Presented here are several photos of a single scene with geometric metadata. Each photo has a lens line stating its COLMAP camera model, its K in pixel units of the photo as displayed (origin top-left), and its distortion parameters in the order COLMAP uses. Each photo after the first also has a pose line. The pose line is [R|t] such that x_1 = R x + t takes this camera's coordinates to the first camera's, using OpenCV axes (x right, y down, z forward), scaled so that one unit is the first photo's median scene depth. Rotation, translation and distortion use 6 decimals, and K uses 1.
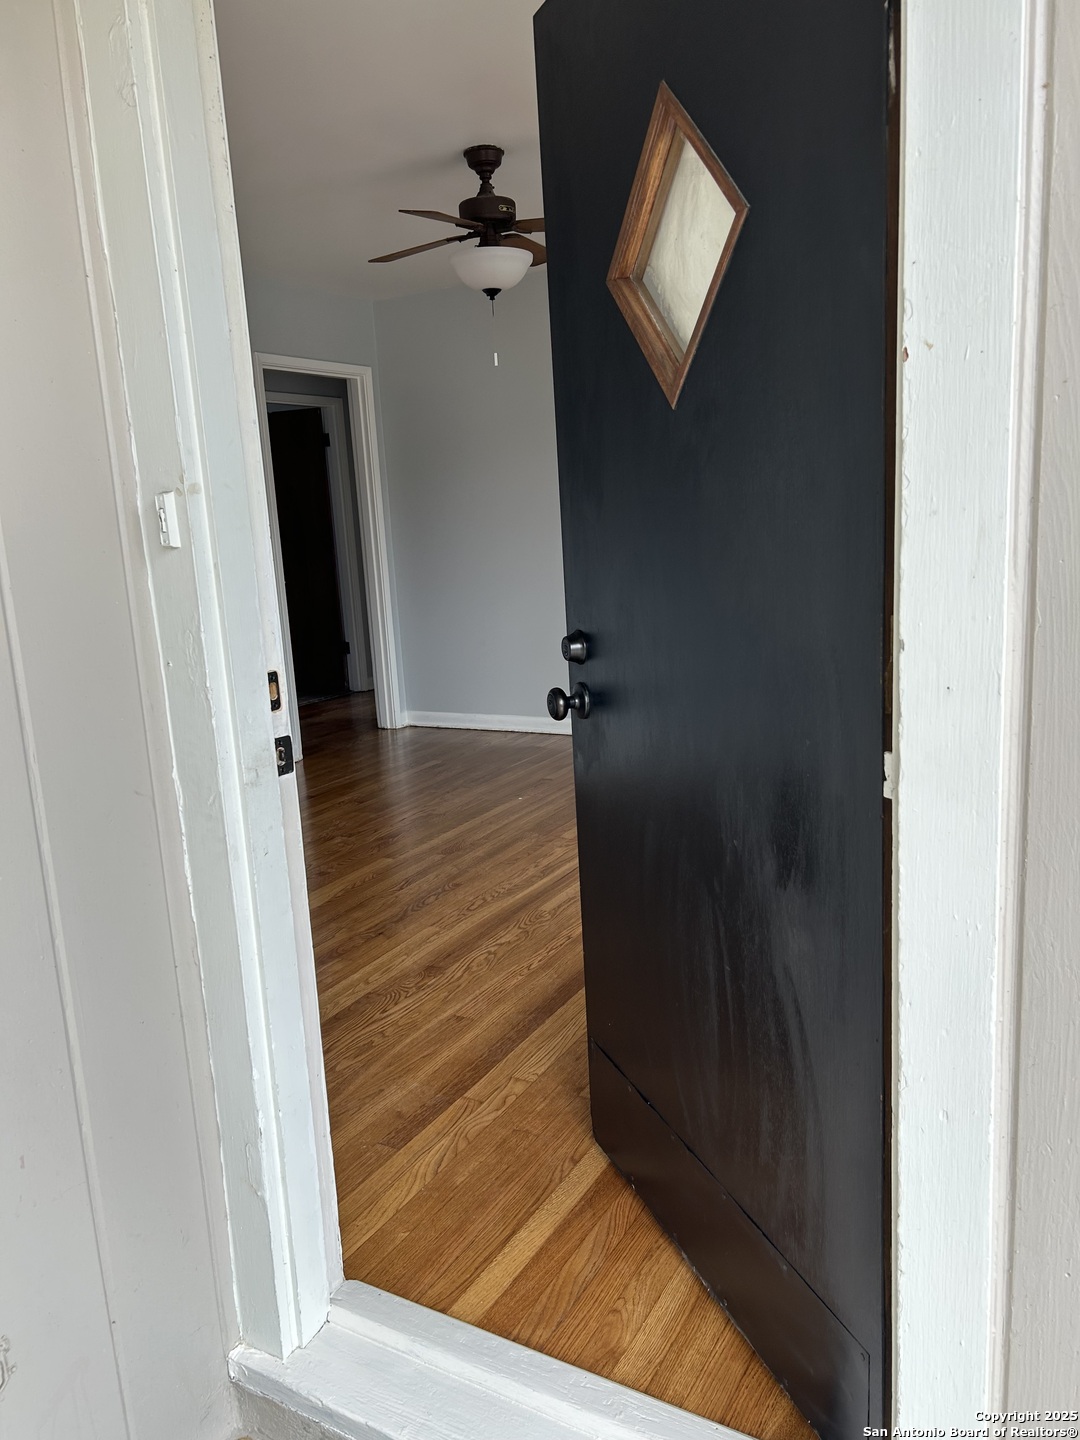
lens RADIAL K [[1083.6, 0, 540.0], [0, 1083.6, 720.0], [0, 0, 1]] dist [0.031152, -0.049498]
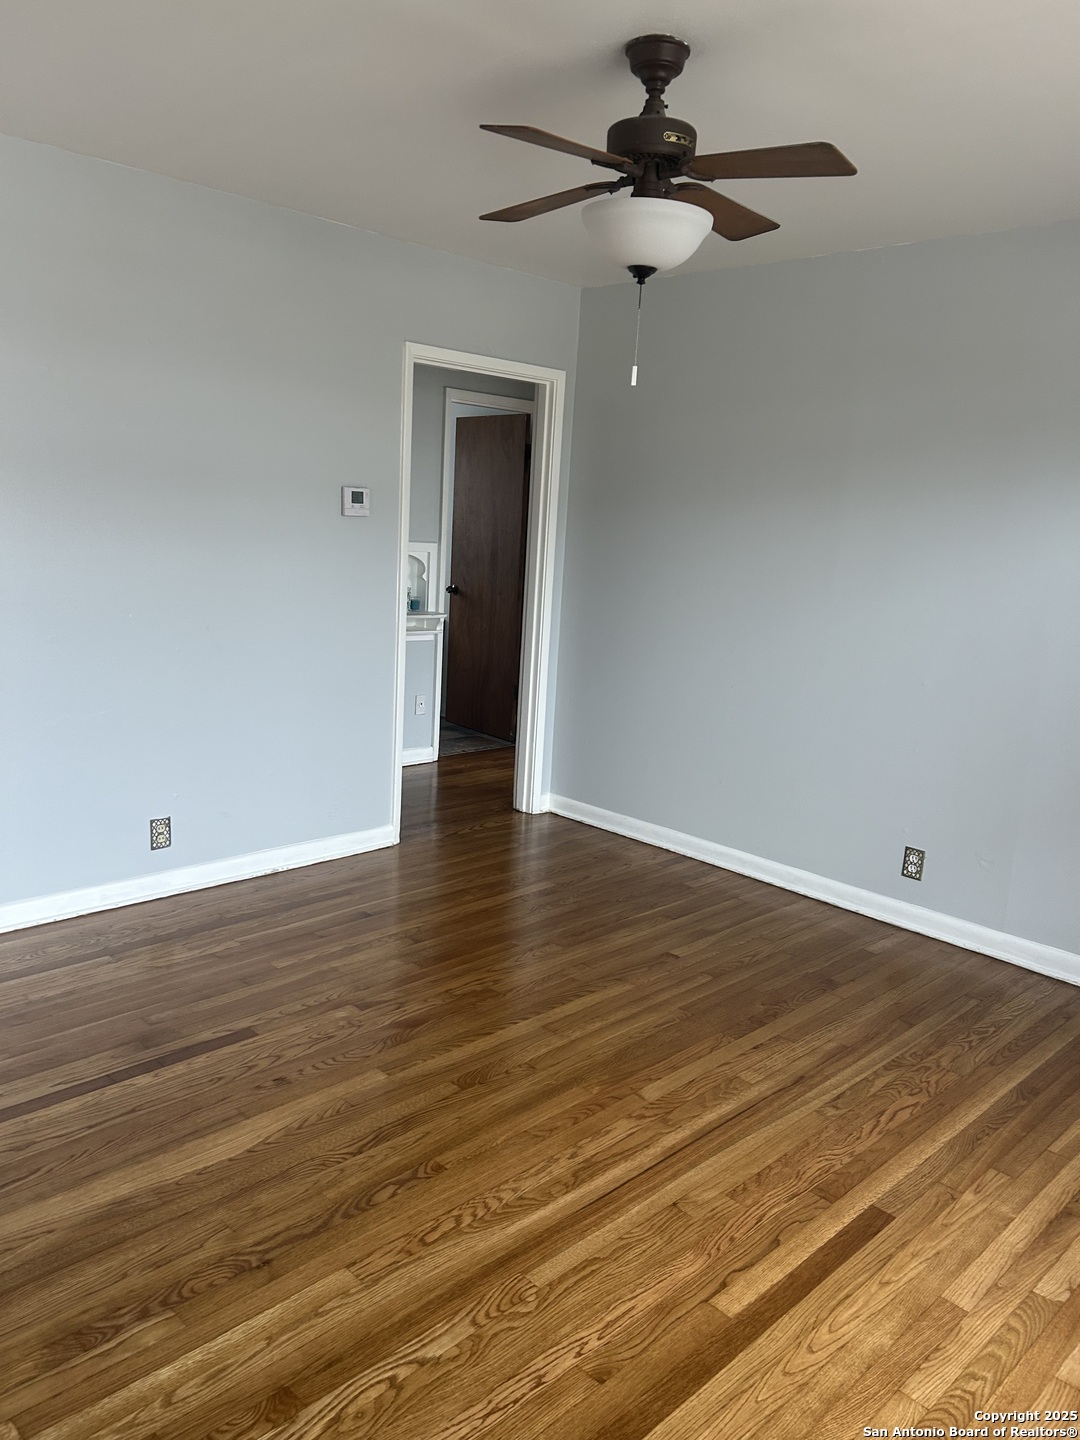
lens RADIAL K [[1080.2, 0, 519.6], [0, 1080.2, 717.4], [0, 0, 1]] dist [0.040883, -0.052150]
pose [[0.953509, 0.162256, -0.253957, 0.093154], [-0.162752, 0.986480, 0.019202, -0.137736], [0.253639, 0.023023, 0.967025, 0.375628]]
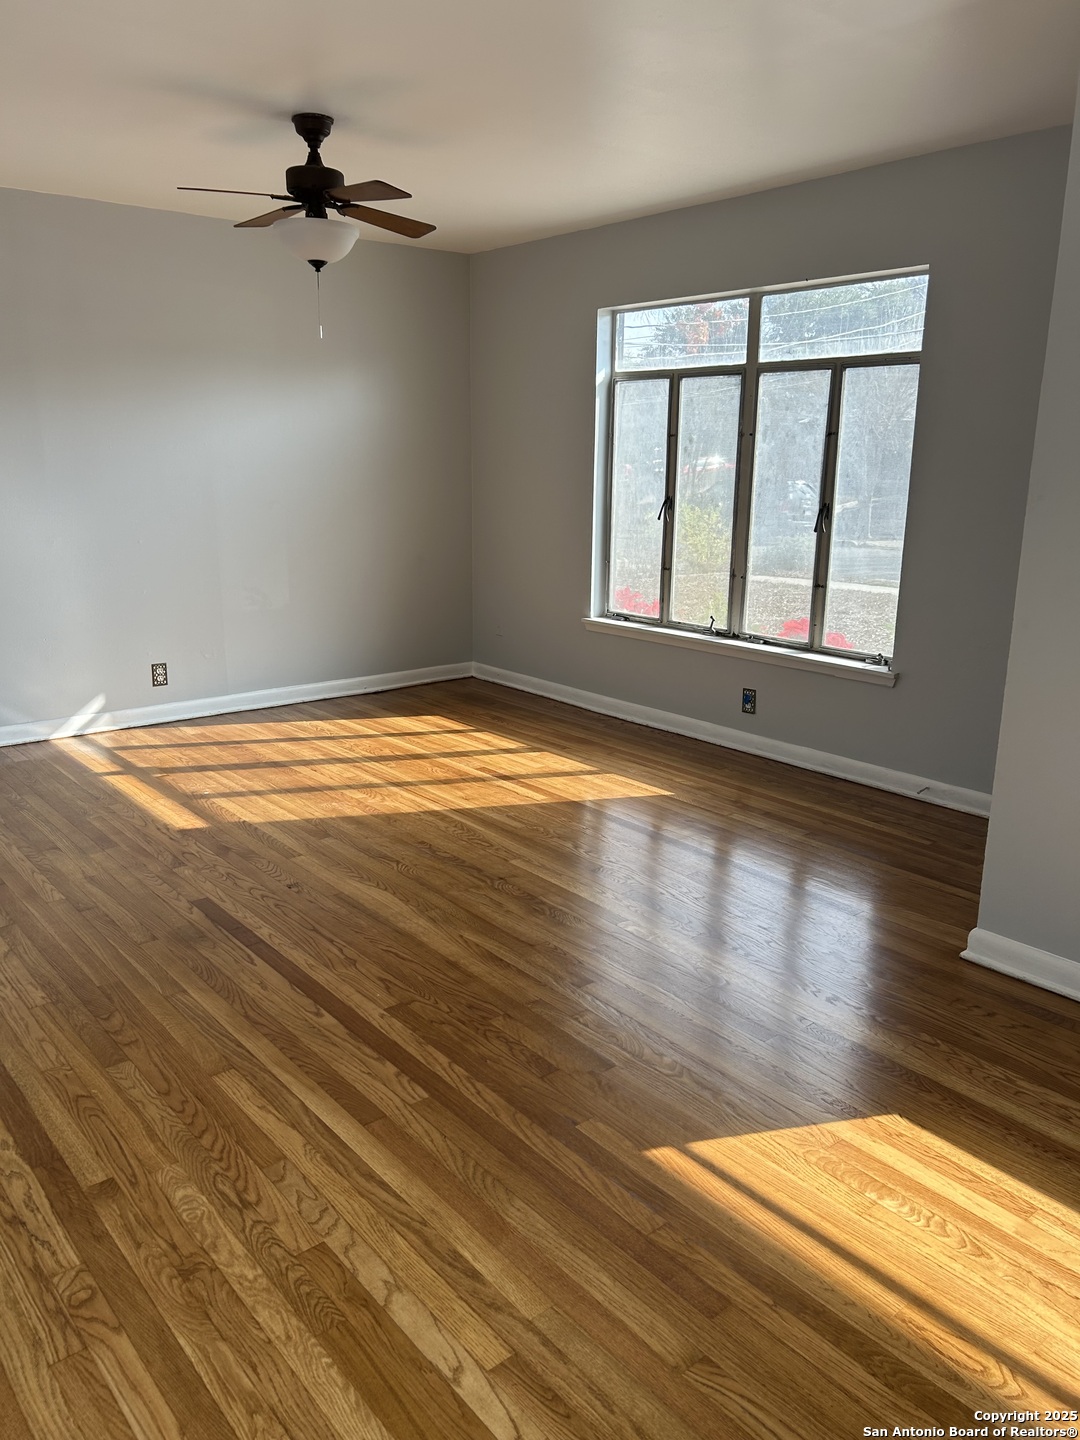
lens RADIAL K [[1083.6, 0, 540.0], [0, 1083.6, 720.0], [0, 0, 1]] dist [0.031152, -0.049498]
pose [[0.363581, -0.163777, 0.917053, -0.987746], [0.151422, 0.981722, 0.115293, -0.068948], [-0.919174, 0.096944, 0.381735, 0.485677]]
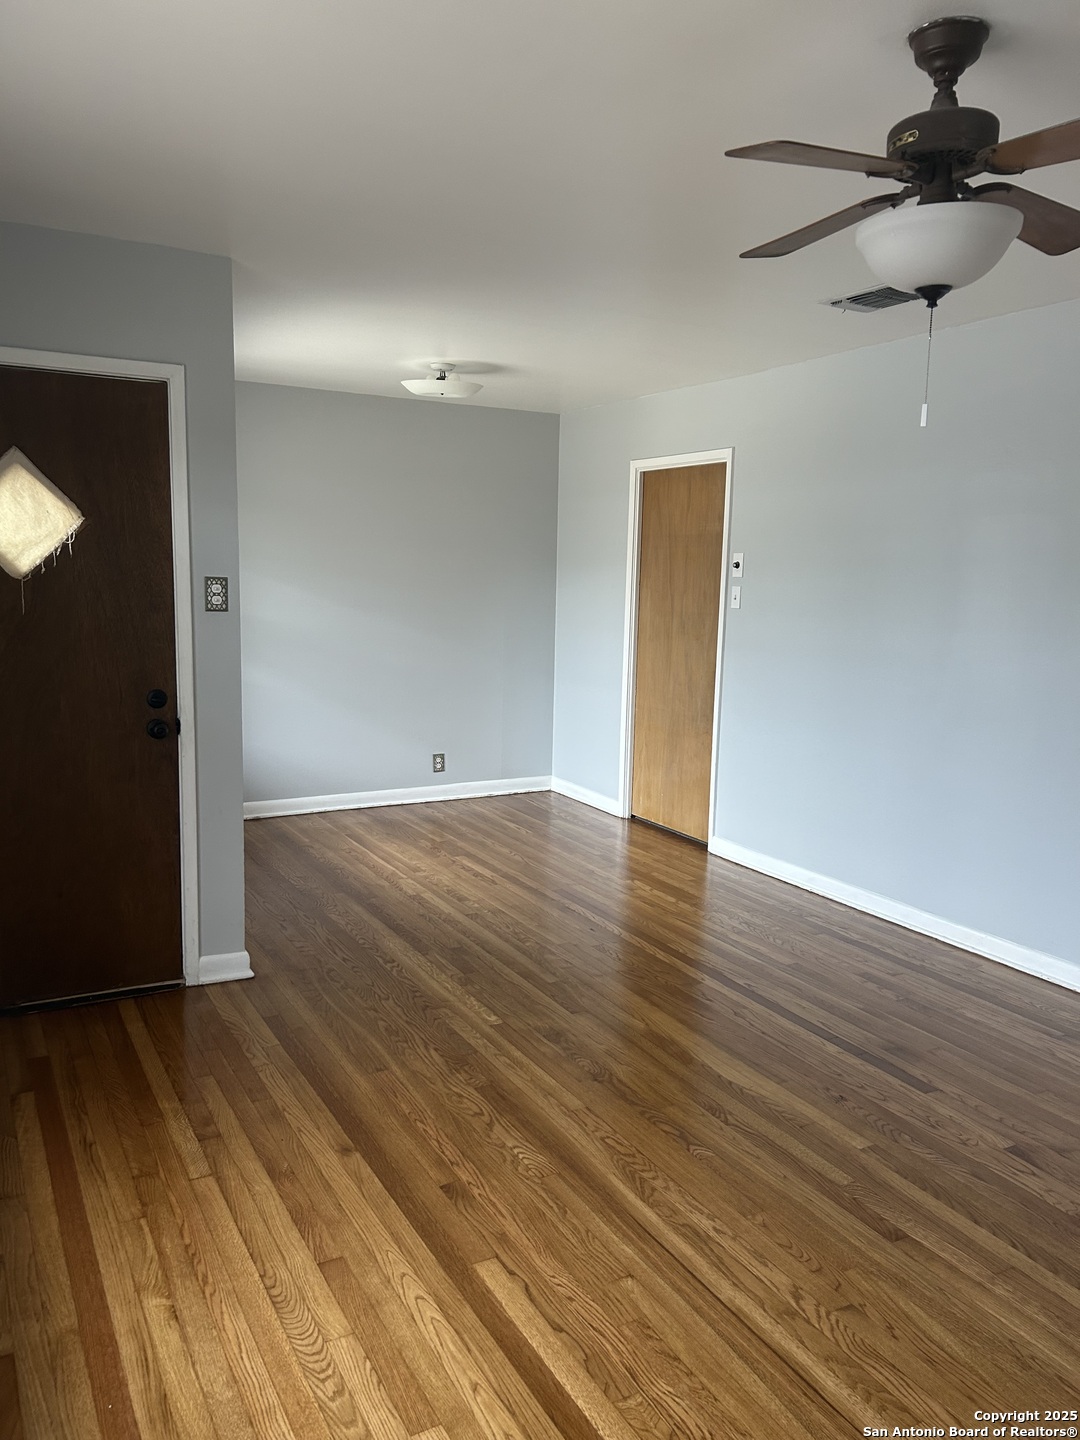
lens RADIAL K [[1083.6, 0, 540.0], [0, 1083.6, 720.0], [0, 0, 1]] dist [0.031152, -0.049498]
pose [[-0.523471, 0.163958, -0.836119, 0.557280], [-0.155366, 0.946491, 0.282871, -0.324339], [0.837758, 0.277980, -0.469987, 1.184118]]
